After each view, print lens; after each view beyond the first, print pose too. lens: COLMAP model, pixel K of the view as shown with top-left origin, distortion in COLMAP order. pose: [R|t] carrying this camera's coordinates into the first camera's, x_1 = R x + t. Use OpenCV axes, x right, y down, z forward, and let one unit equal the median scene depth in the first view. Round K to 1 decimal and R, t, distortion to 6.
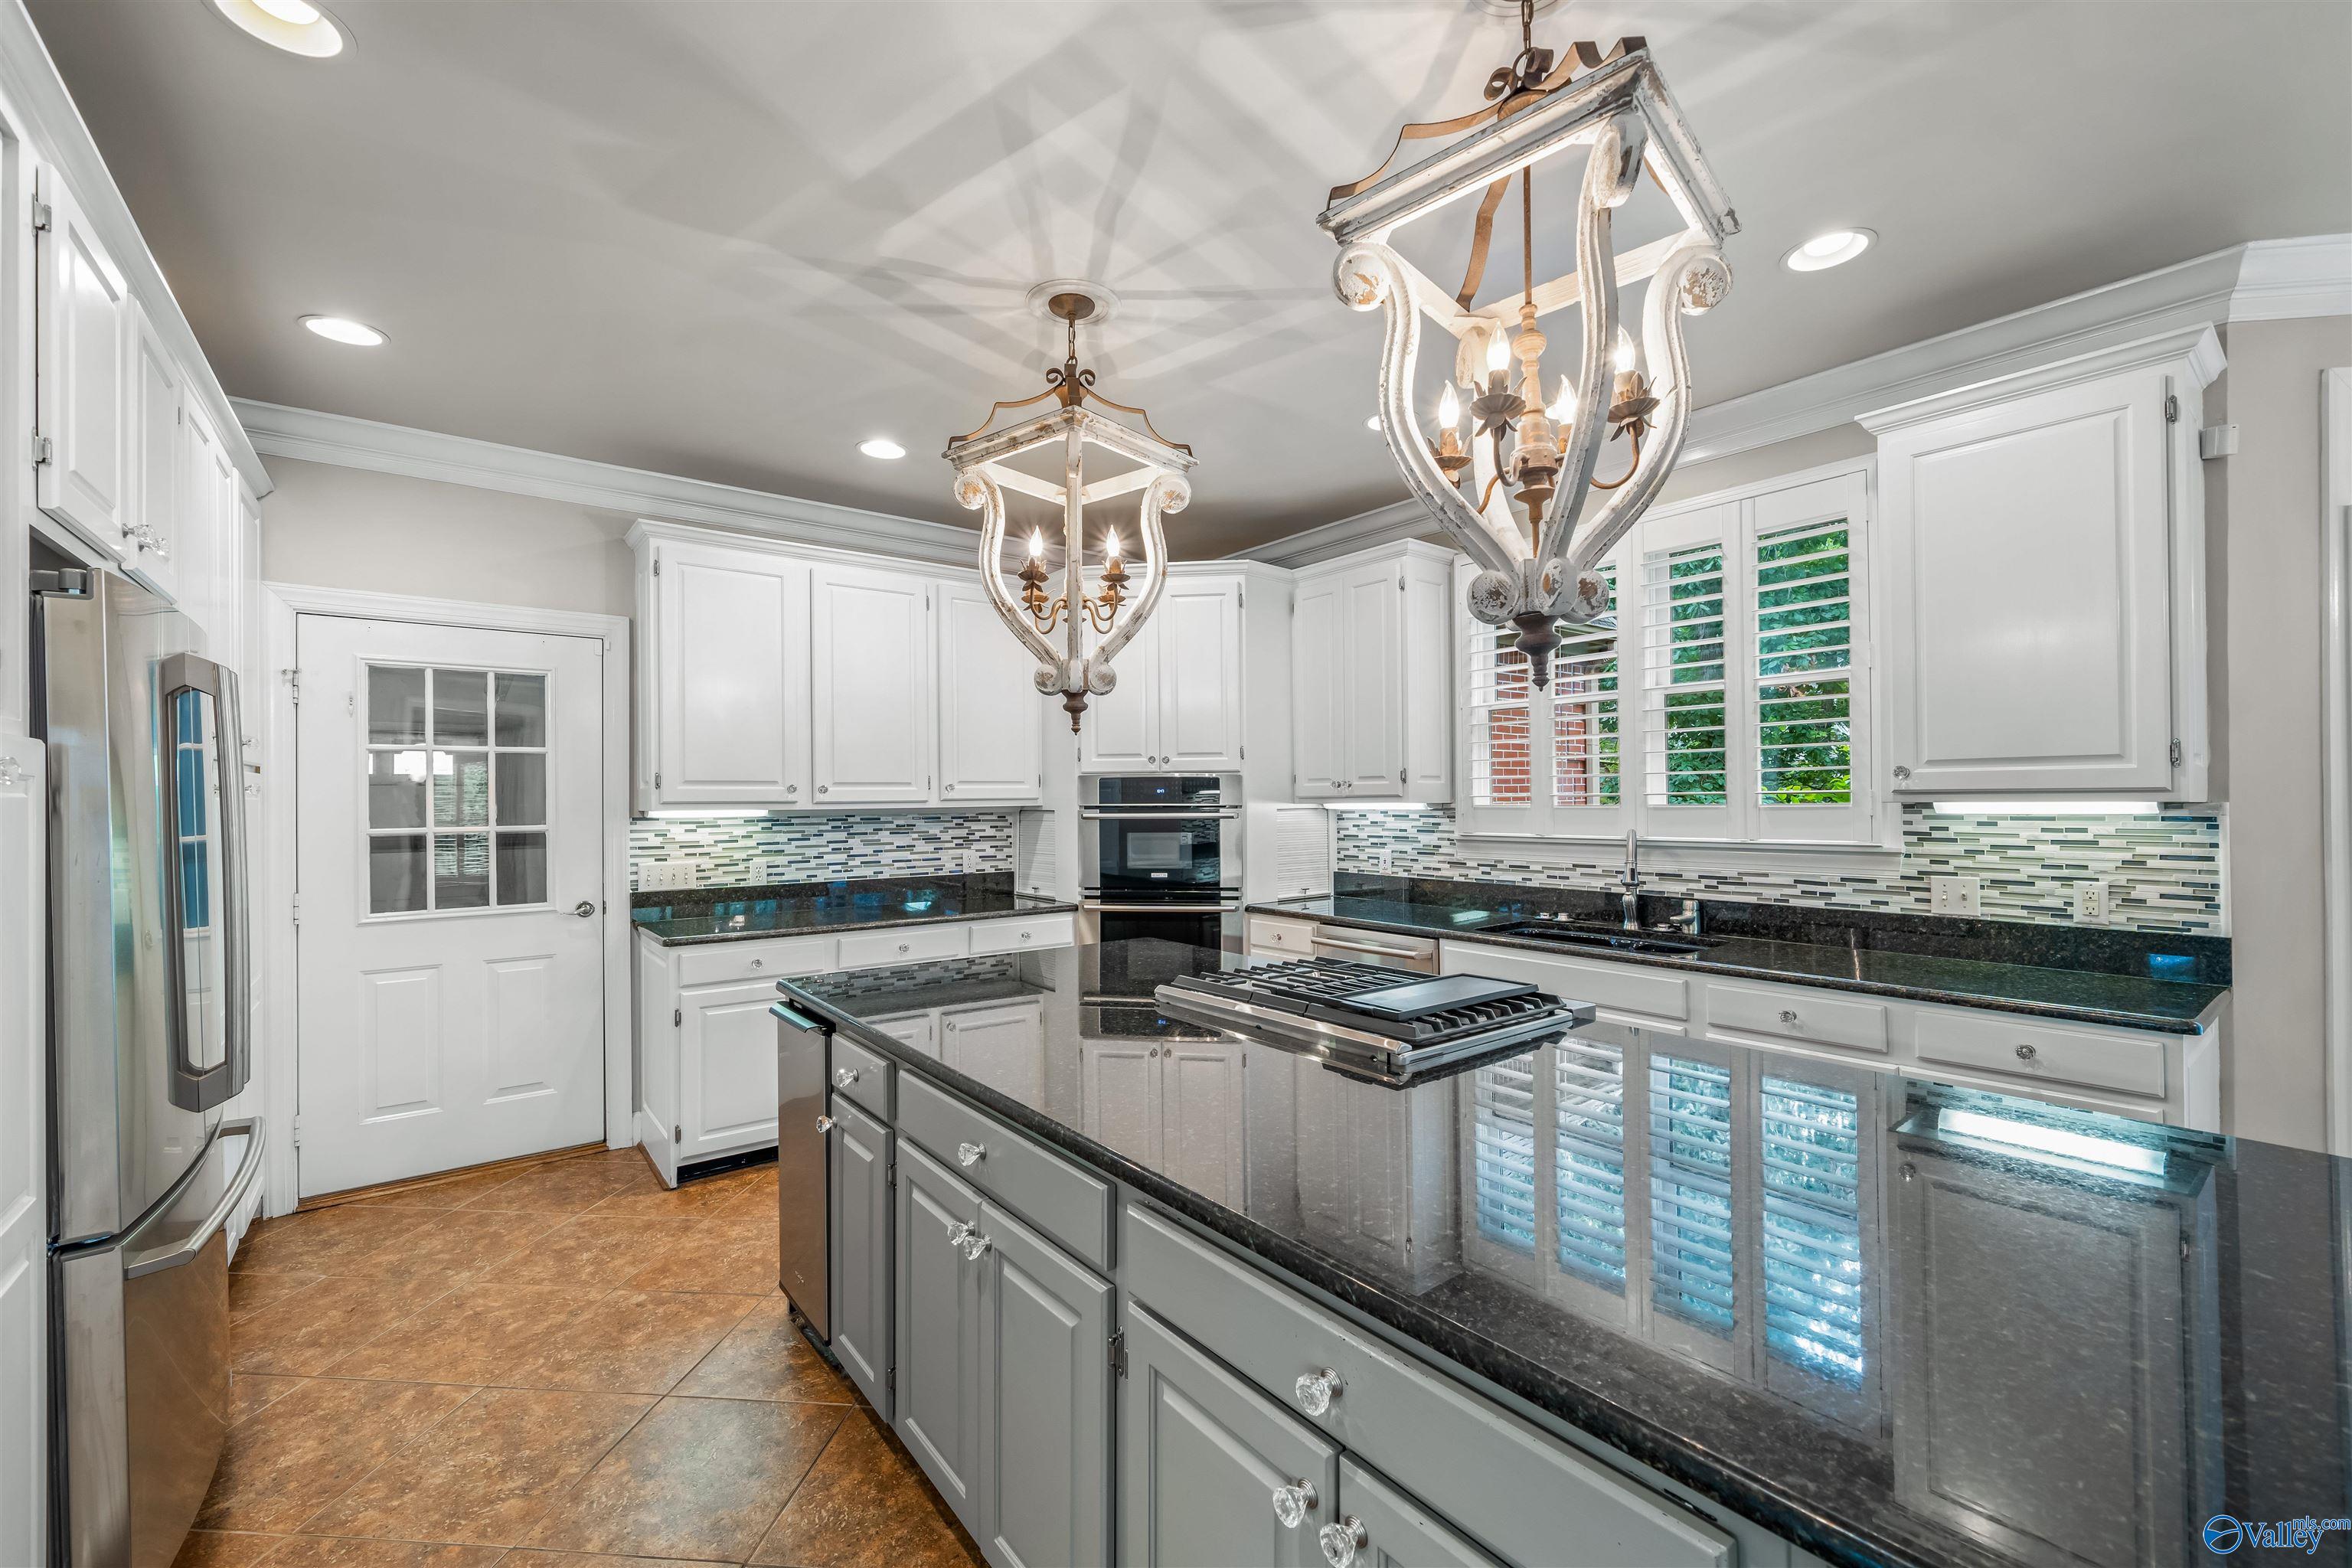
lens RADIAL K [[943.2, 0, 1177.4], [0, 943.2, 792.0], [0, 0, 1]] dist [-0.002183, -0.000498]
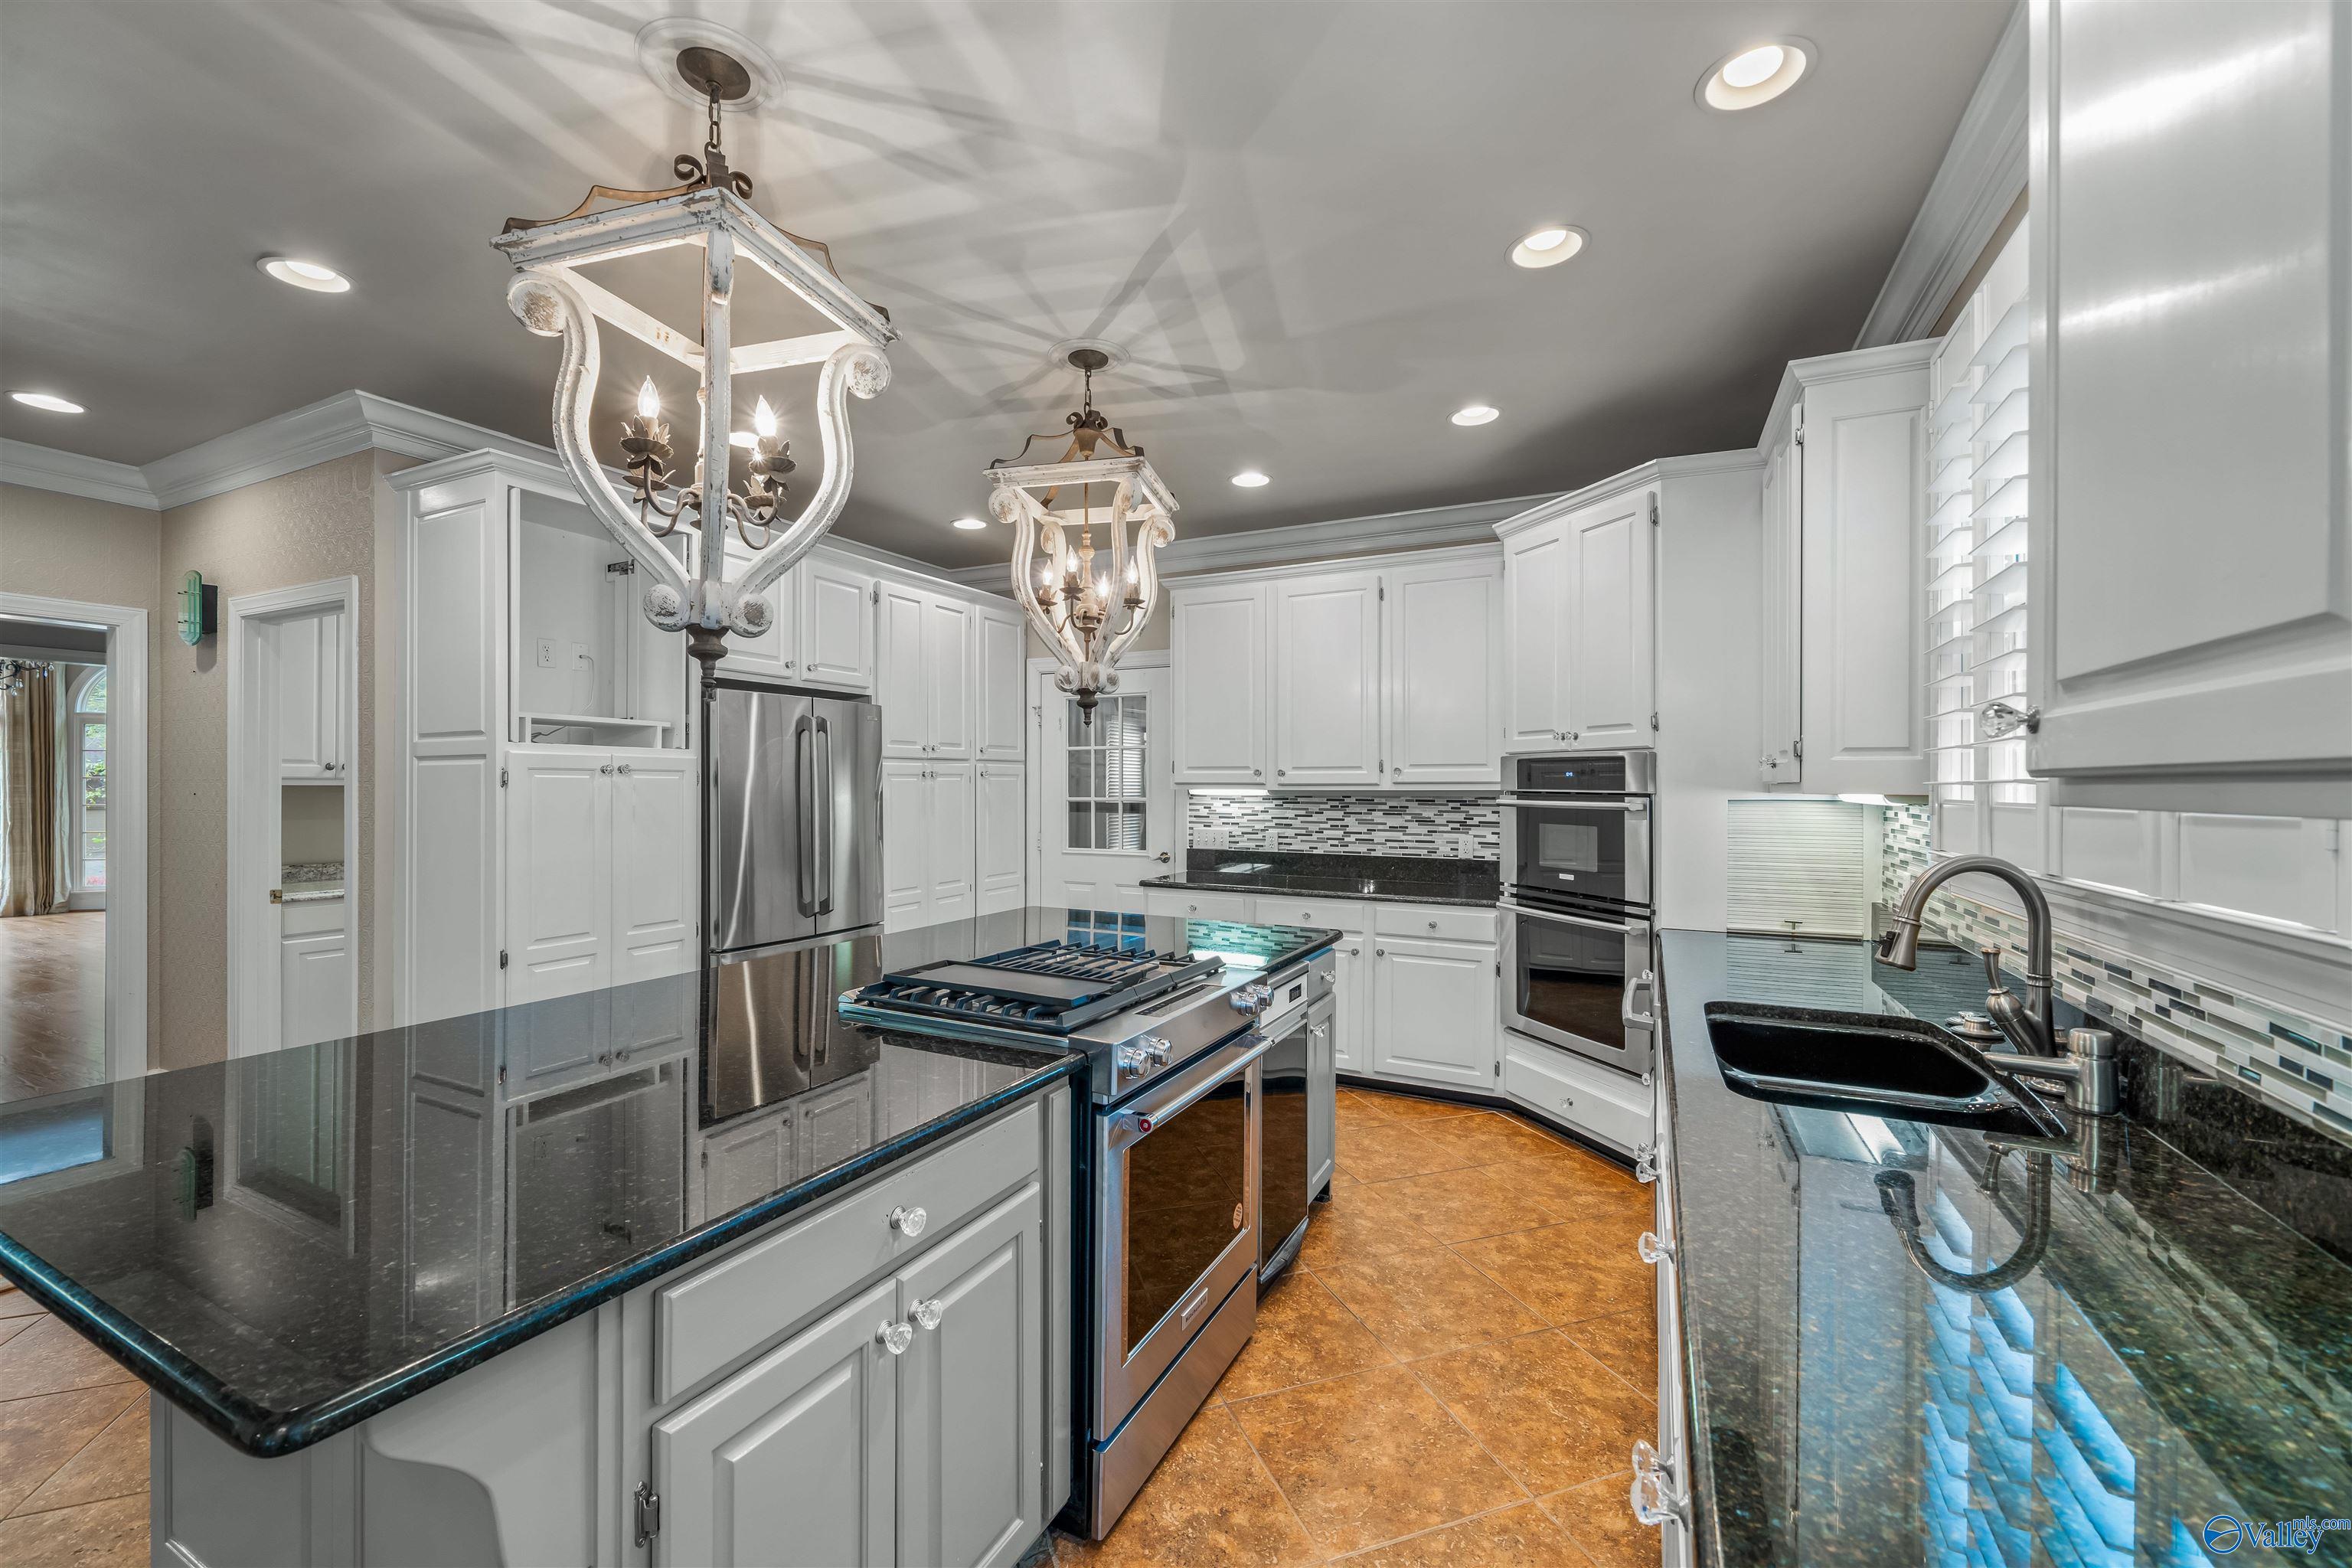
lens RADIAL K [[943.2, 0, 1176.7], [0, 943.2, 786.3], [0, 0, 1]] dist [-0.002183, -0.000498]
pose [[0.425136, 0.010152, -0.905073, 0.667947], [0.001006, 0.999931, 0.011689, -0.000333], [0.905129, -0.005880, 0.425096, 0.401788]]
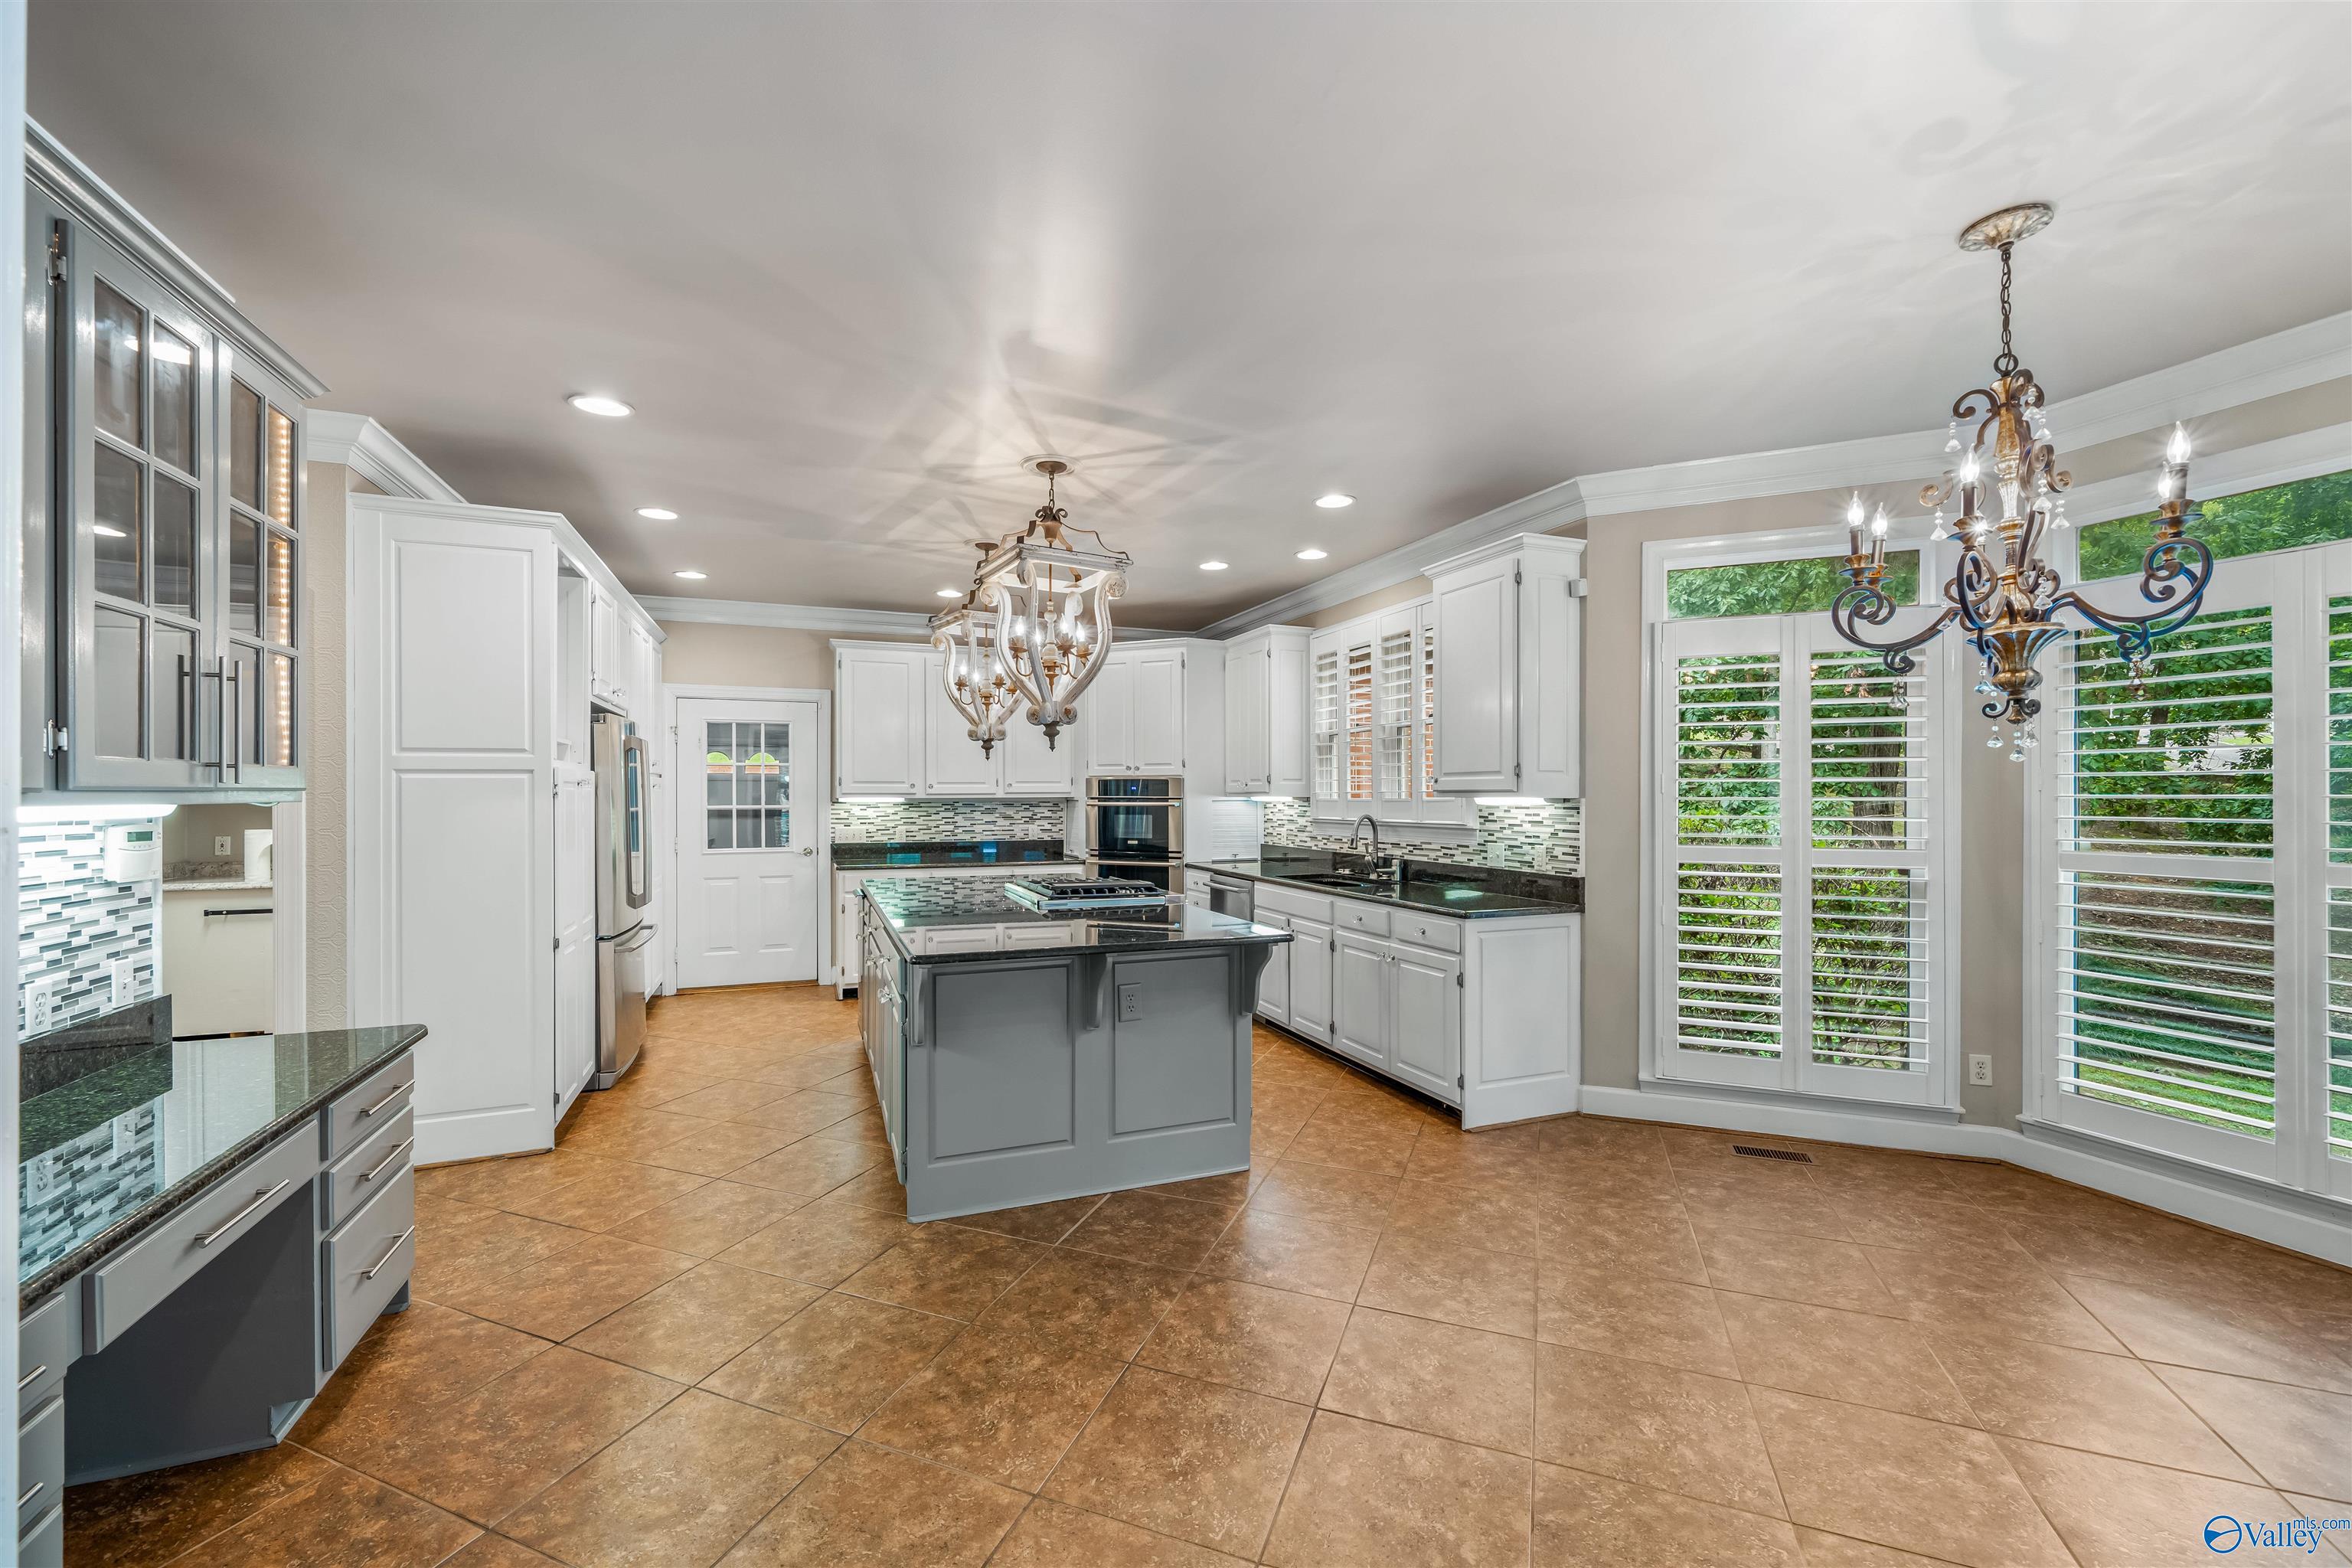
lens RADIAL K [[943.2, 0, 1183.9], [0, 943.2, 788.7], [0, 0, 1]] dist [-0.002183, -0.000498]
pose [[0.960229, 0.004941, -0.279168, 0.570790], [-0.004205, 0.999986, 0.003236, -0.006248], [0.279180, -0.001933, 0.960237, -0.539720]]
